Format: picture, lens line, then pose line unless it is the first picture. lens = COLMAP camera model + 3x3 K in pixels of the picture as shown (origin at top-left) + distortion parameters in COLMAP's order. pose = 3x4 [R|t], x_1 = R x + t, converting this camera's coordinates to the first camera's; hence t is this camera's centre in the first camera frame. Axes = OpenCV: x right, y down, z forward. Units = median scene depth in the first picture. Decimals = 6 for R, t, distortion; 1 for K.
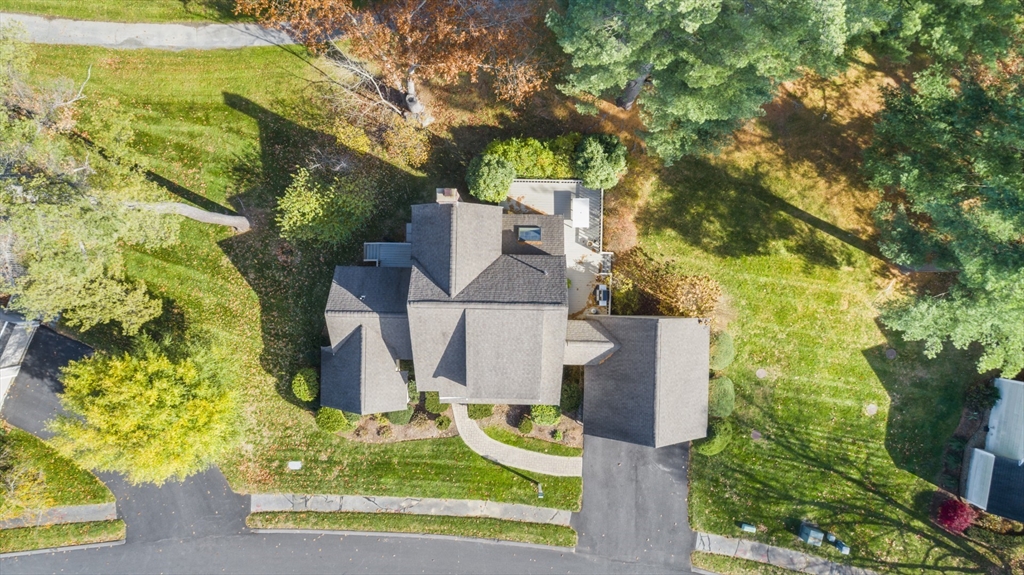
lens RADIAL K [[691.2, 0, 509.7], [0, 691.2, 289.3], [0, 0, 1]] dist [-0.013379, 0.009030]
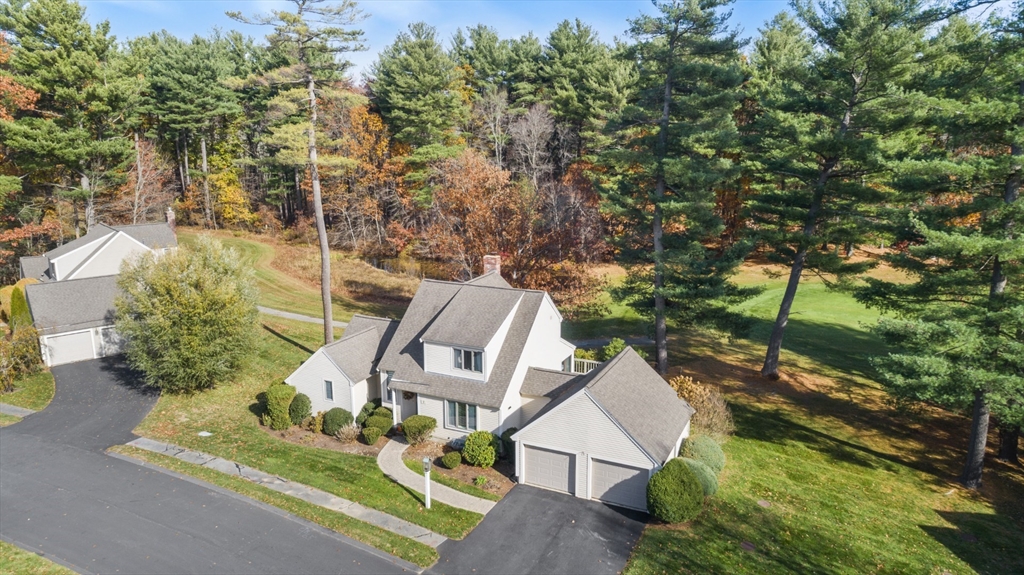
lens RADIAL K [[691.2, 0, 509.7], [0, 691.2, 289.3], [0, 0, 1]] dist [-0.013379, 0.009030]
pose [[0.910092, 0.095171, -0.403330, 0.392248], [-0.414298, 0.186667, -0.890793, 0.850678], [-0.009489, 0.977803, 0.209314, 0.621684]]
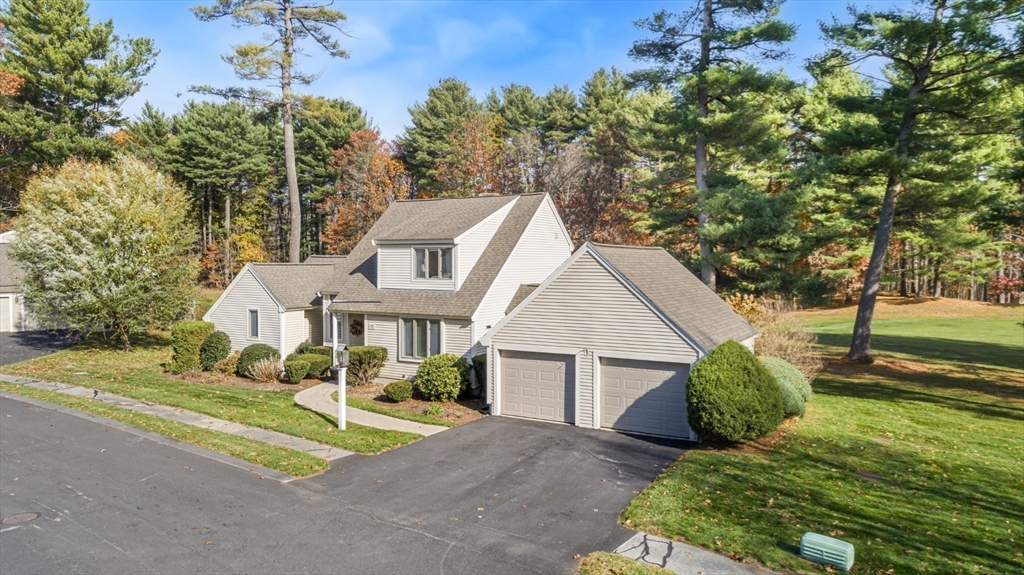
lens RADIAL K [[693.7, 0, 508.8], [0, 693.7, 289.4], [0, 0, 1]] dist [-0.008887, 0.001735]
pose [[0.878039, 0.026797, -0.477837, 0.362834], [-0.478368, 0.018881, -0.877956, 0.637231], [-0.014505, 0.999463, 0.029397, 0.889528]]
